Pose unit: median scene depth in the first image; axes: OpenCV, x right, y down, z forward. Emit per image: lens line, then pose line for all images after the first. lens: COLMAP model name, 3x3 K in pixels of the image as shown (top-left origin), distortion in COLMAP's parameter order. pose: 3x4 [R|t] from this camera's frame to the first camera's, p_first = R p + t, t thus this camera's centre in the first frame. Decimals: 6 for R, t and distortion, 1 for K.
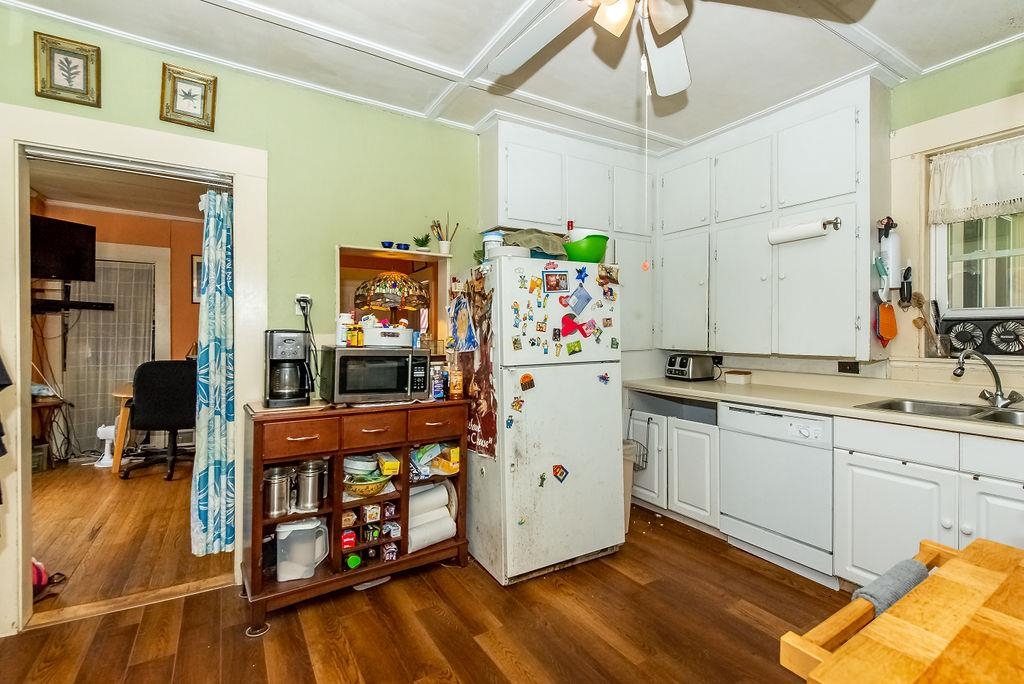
lens RADIAL K [[469.6, 0, 517.3], [0, 469.6, 335.5], [0, 0, 1]] dist [0.000230, 0.000145]
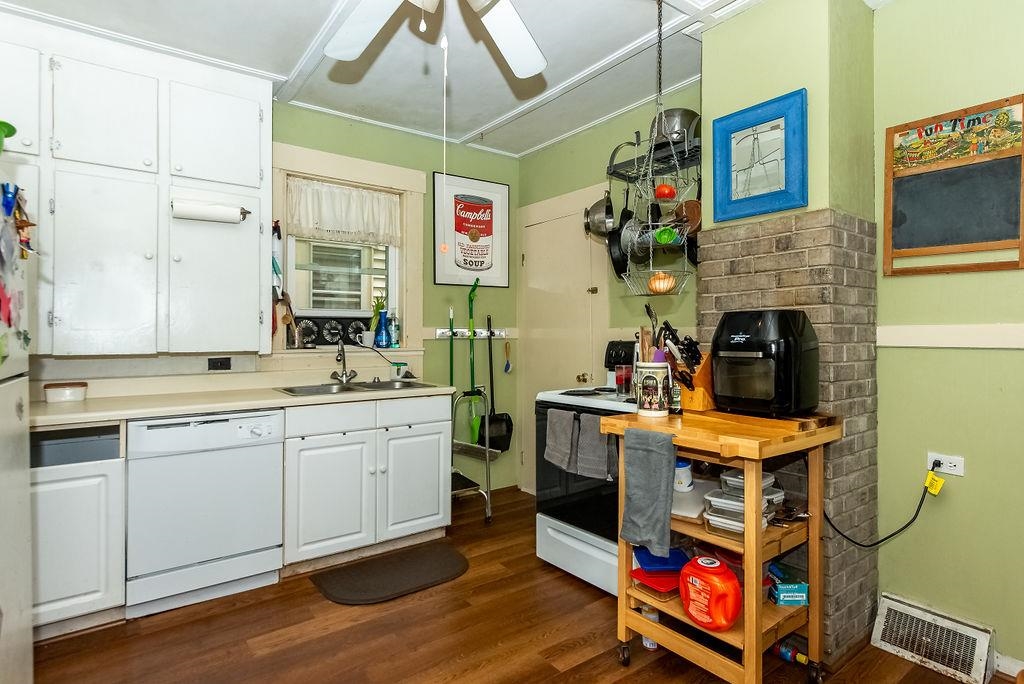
lens RADIAL K [[544.5, 0, 514.1], [0, 544.5, 333.7], [0, 0, 1]] dist [-0.001671, -0.000404]
pose [[-0.094433, 0.004954, 0.995519, -0.494340], [0.009355, 0.999948, -0.004089, 0.018836], [-0.995487, 0.008927, -0.094474, 0.560075]]
